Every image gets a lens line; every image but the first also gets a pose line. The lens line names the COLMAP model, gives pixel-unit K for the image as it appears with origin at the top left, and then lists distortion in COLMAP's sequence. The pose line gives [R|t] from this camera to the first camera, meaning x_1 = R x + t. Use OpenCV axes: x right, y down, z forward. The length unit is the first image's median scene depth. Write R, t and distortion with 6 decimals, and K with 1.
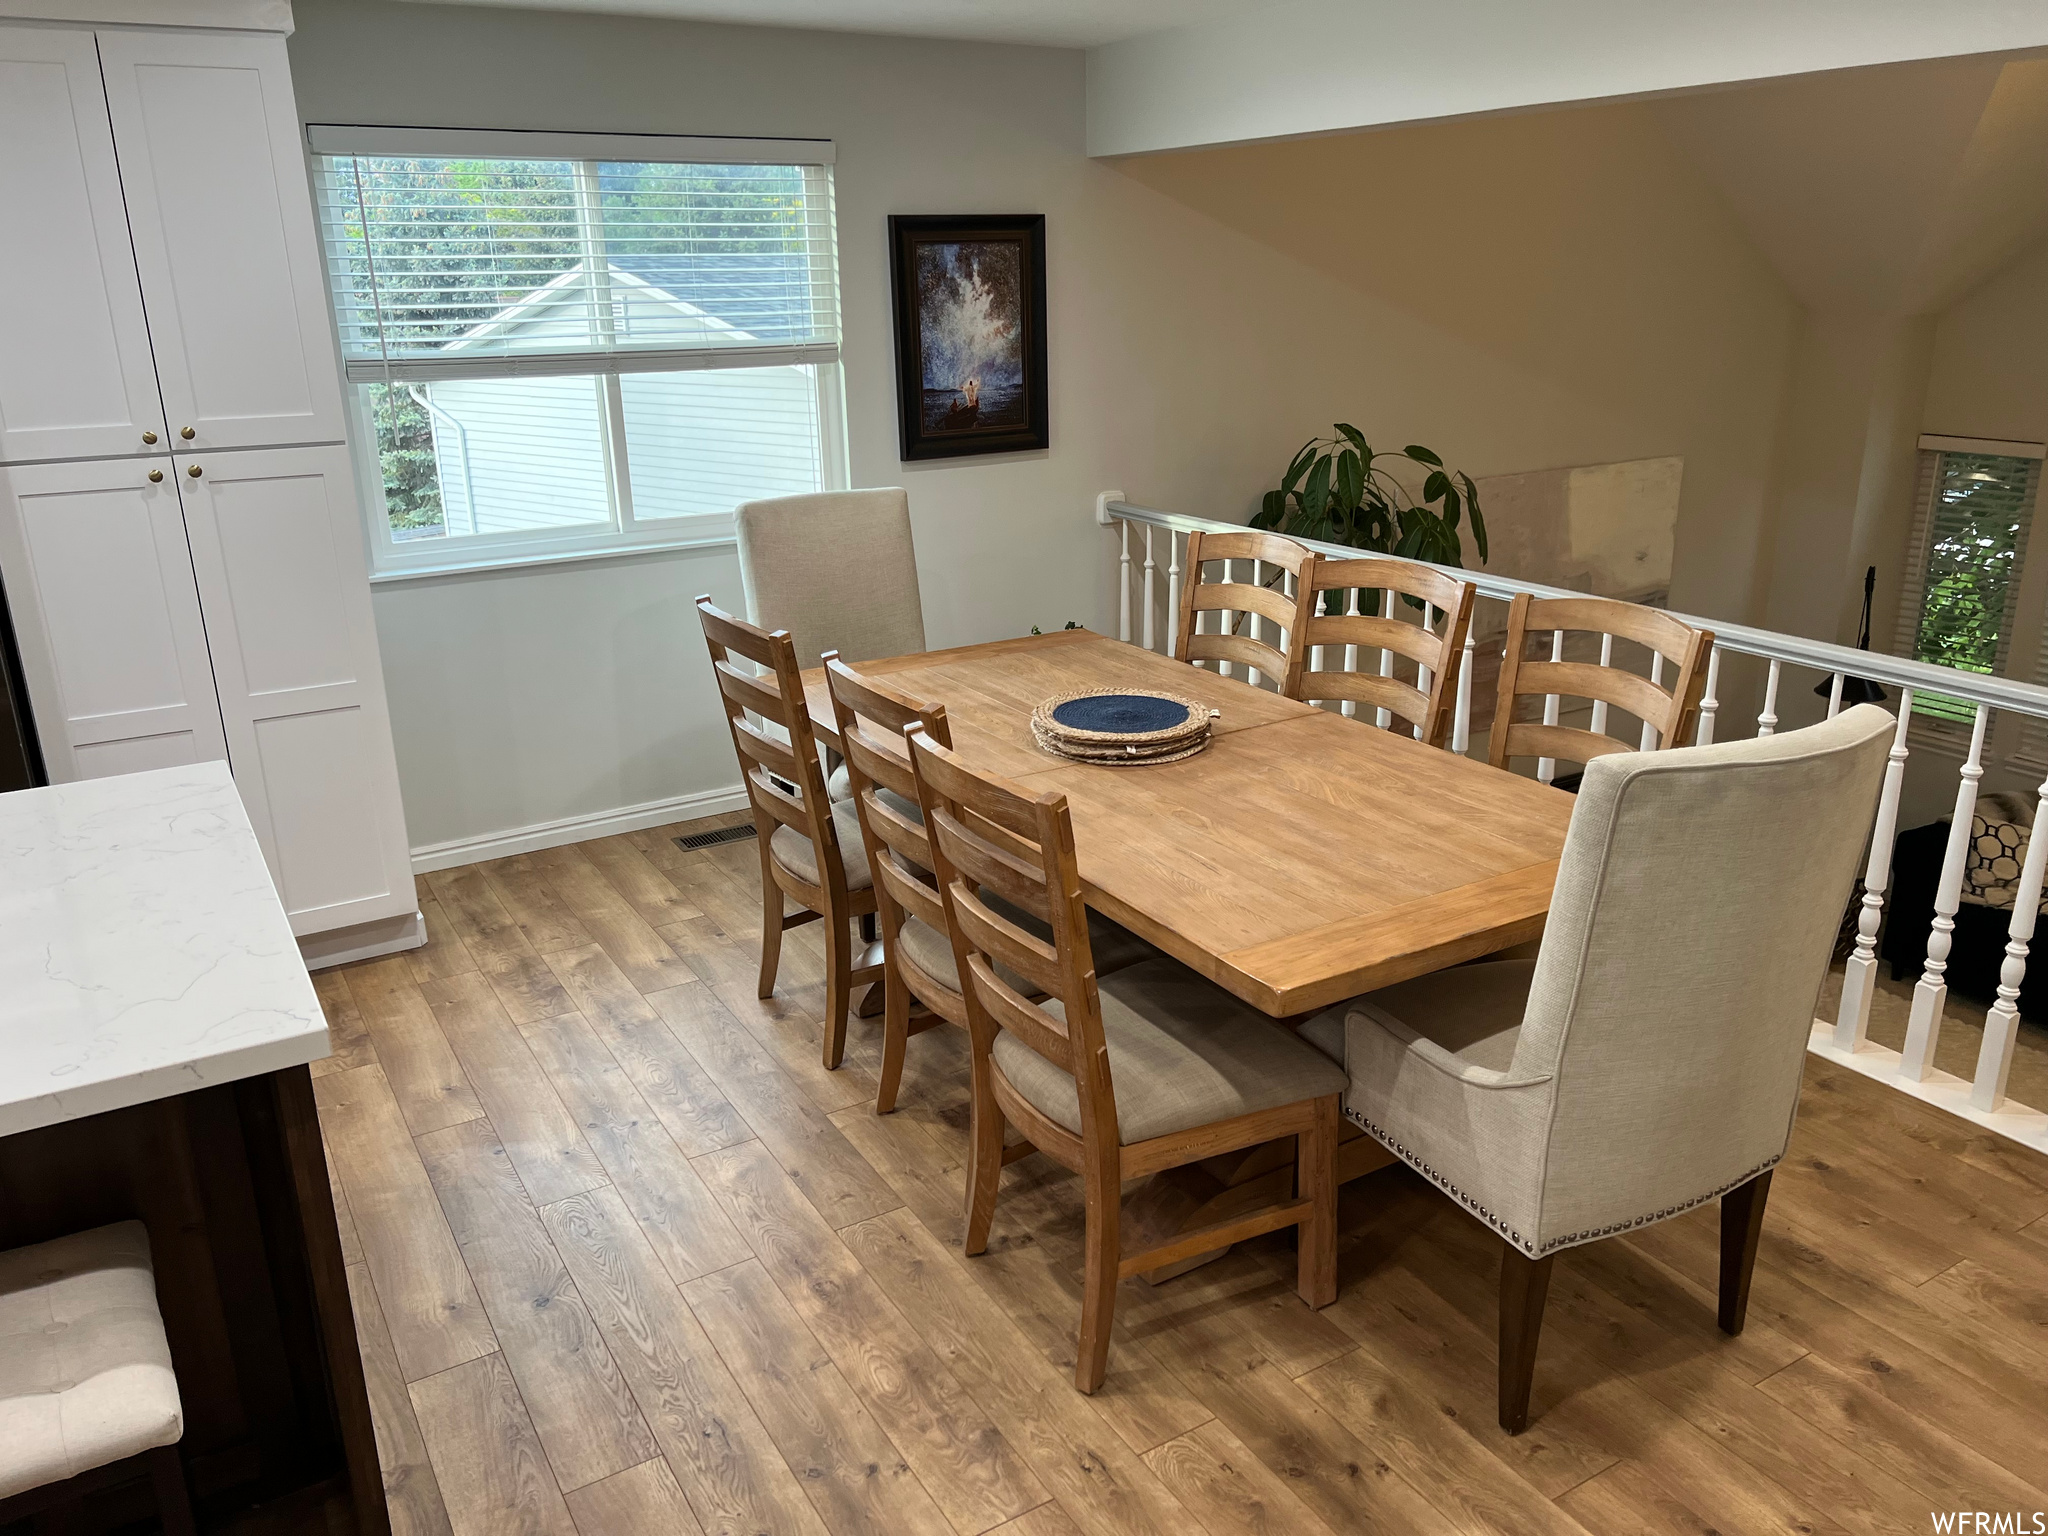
lens RADIAL K [[1526.4, 0, 995.1], [0, 1526.4, 807.5], [0, 0, 1]] dist [0.061967, -0.082376]
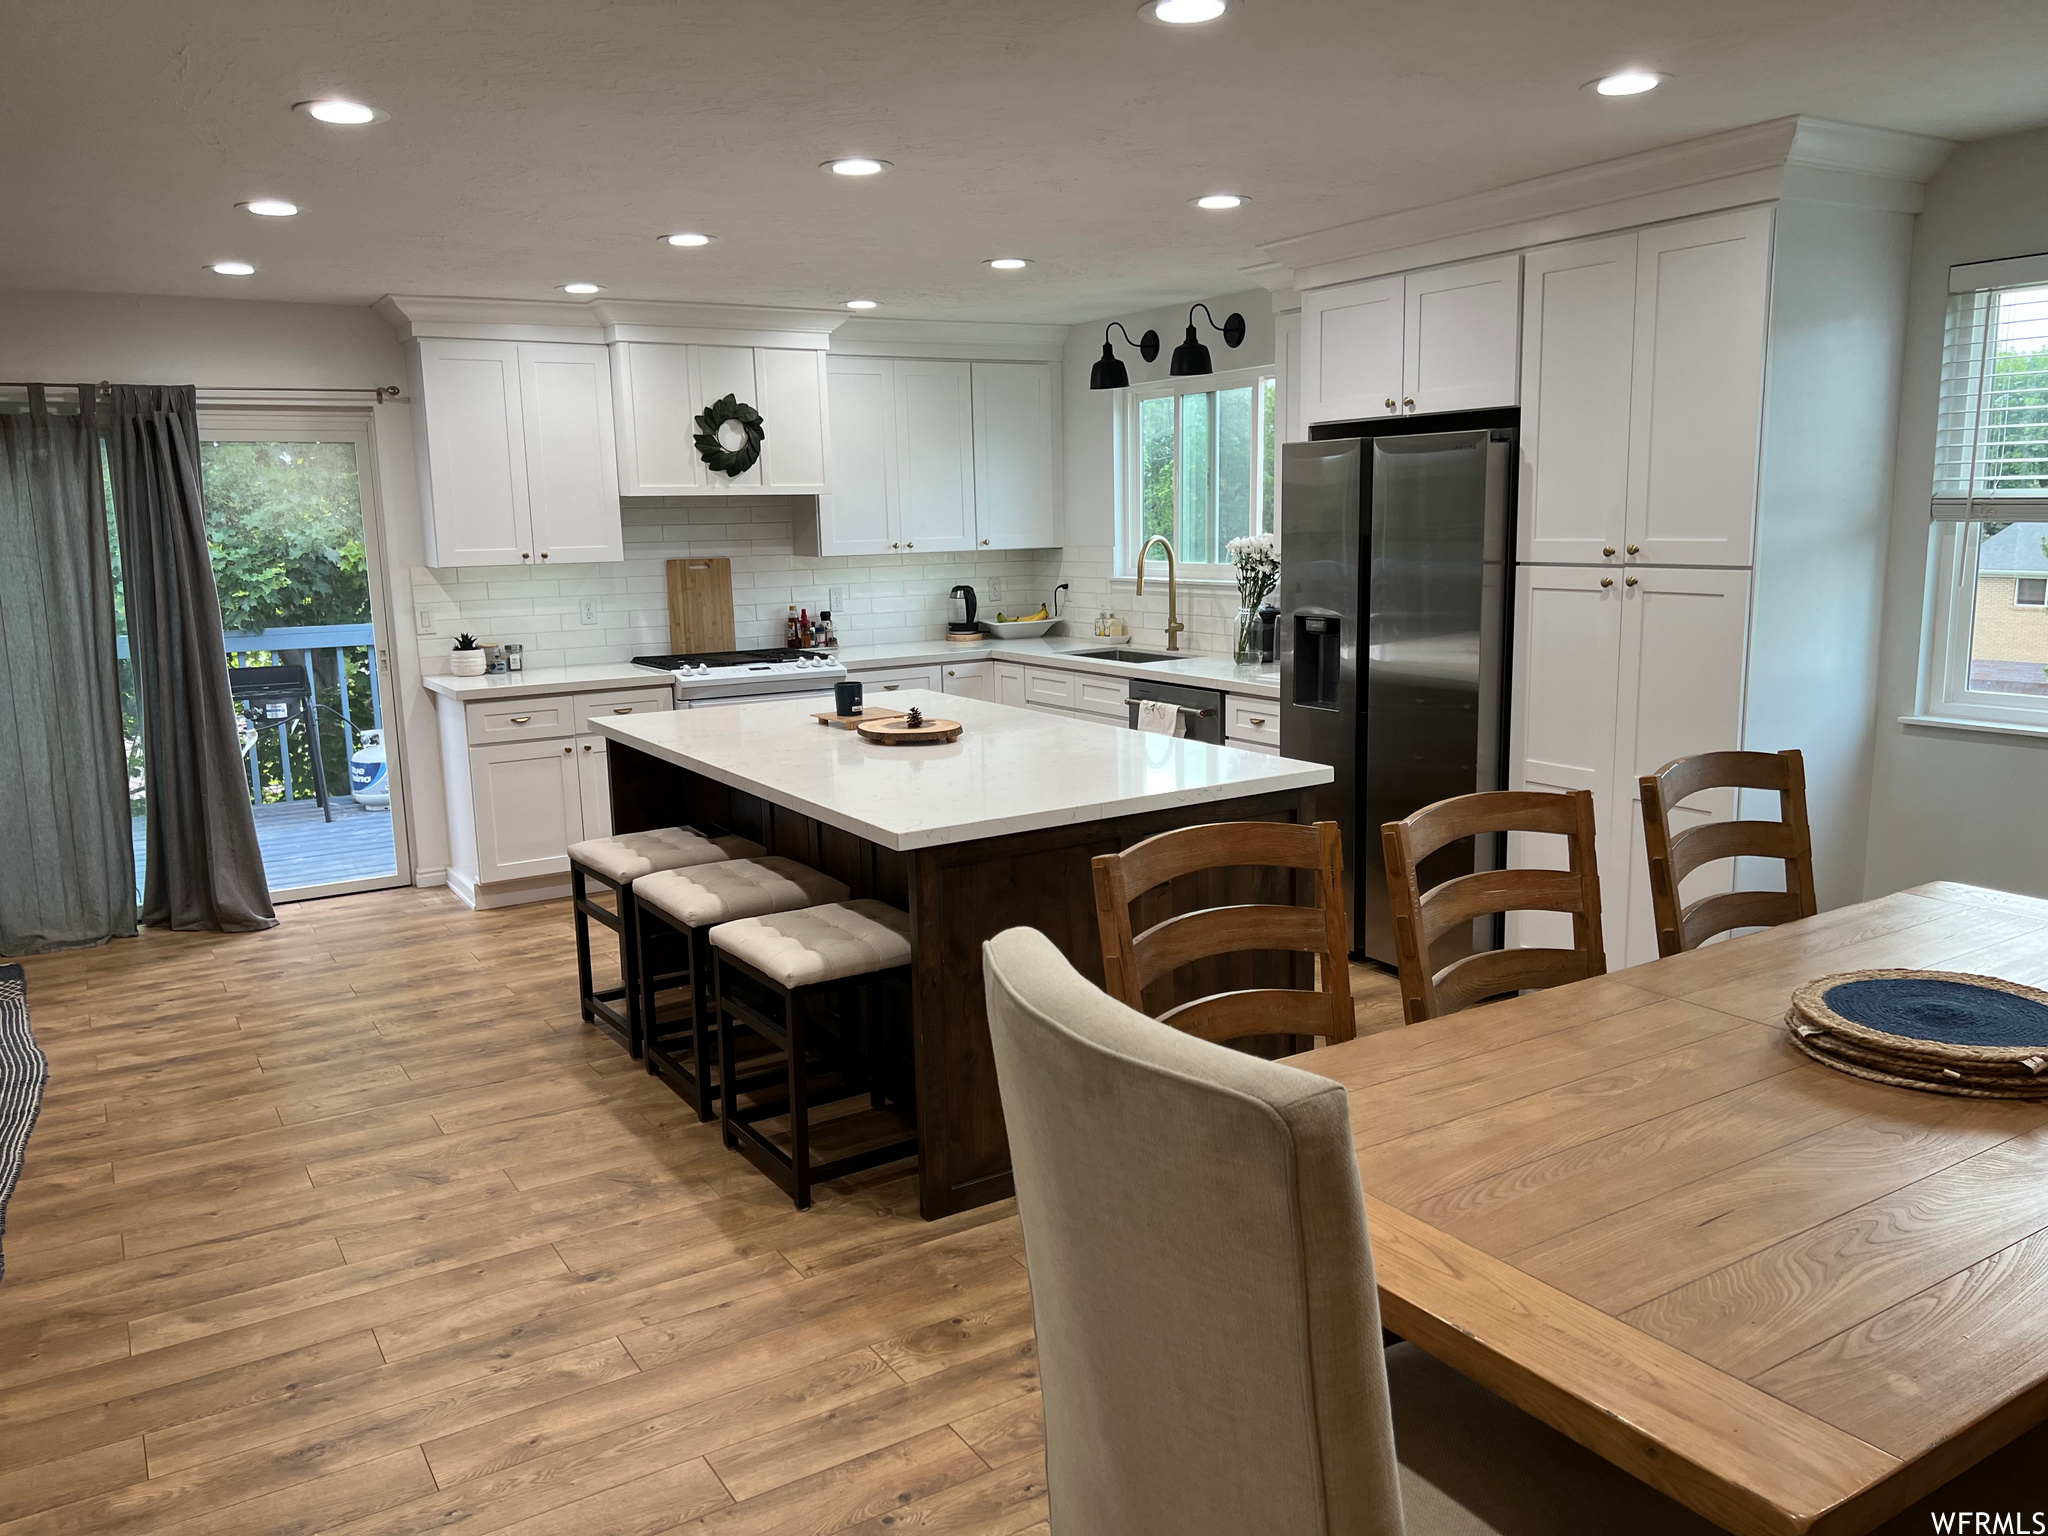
lens RADIAL K [[1526.4, 0, 1046.4], [0, 1526.4, 776.0], [0, 0, 1]] dist [0.061967, -0.082376]
pose [[0.044455, 0.194837, -0.979828, 0.624959], [-0.311075, 0.934736, 0.171757, -0.134977], [0.949345, 0.297164, 0.102163, 0.473318]]
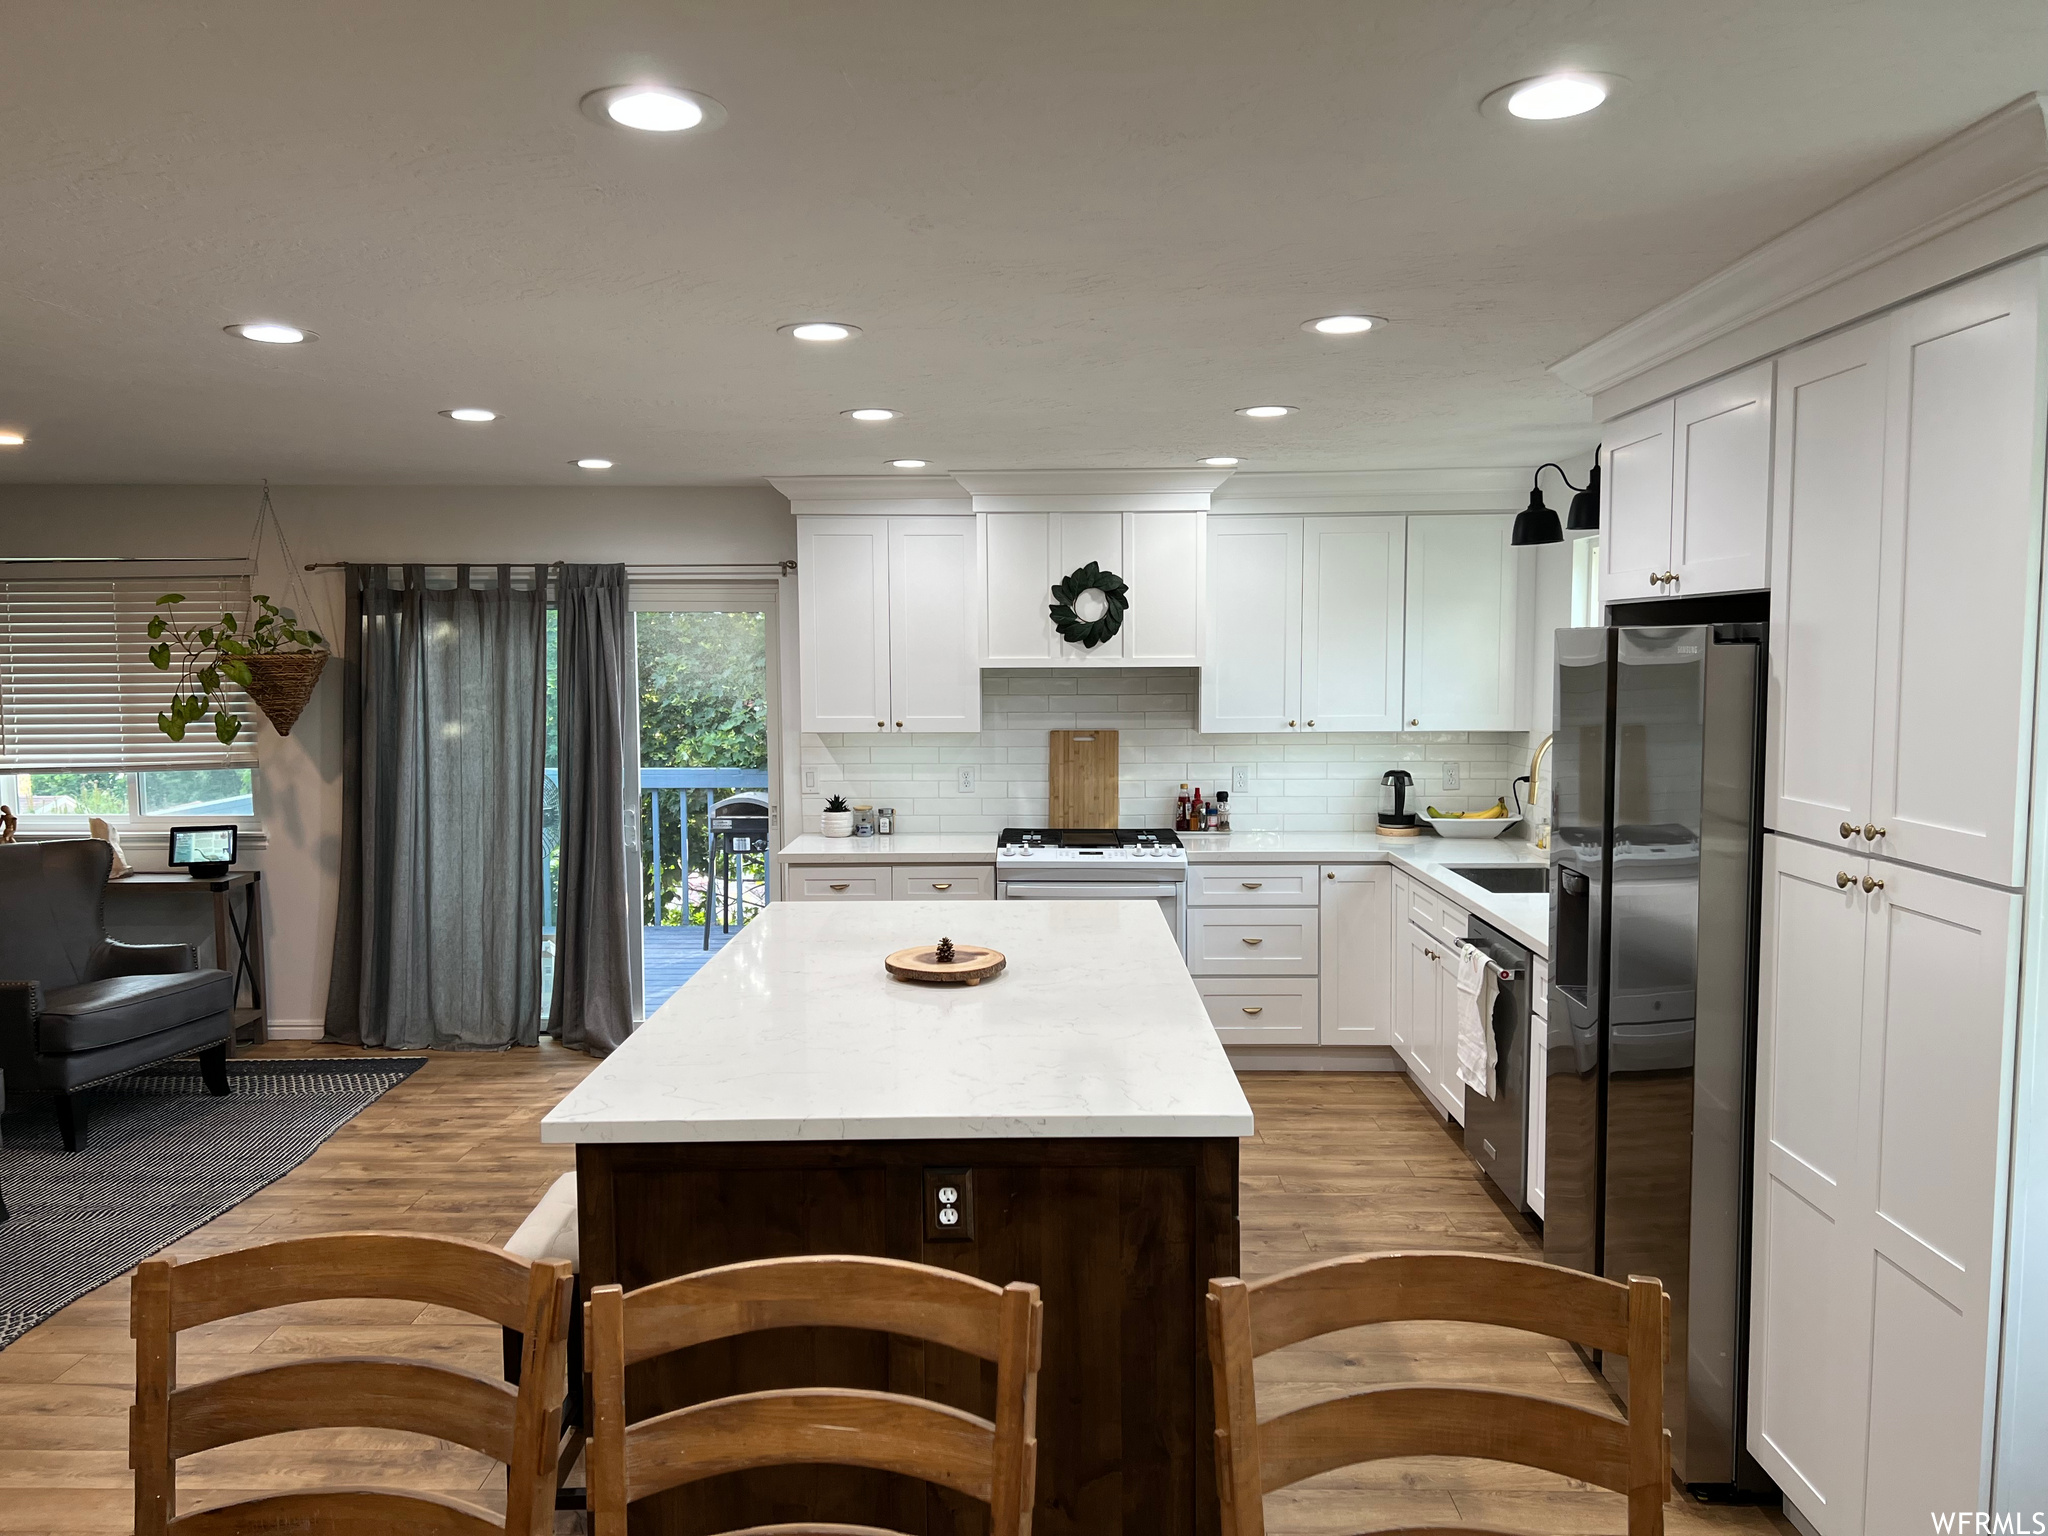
lens RADIAL K [[1526.4, 0, 1046.5], [0, 1526.4, 788.9], [0, 0, 1]] dist [0.061967, -0.082376]
pose [[-0.497531, 0.104514, -0.861127, 0.269995], [-0.272929, 0.923437, 0.269766, -0.331837], [0.823391, 0.369244, -0.430914, 0.934832]]
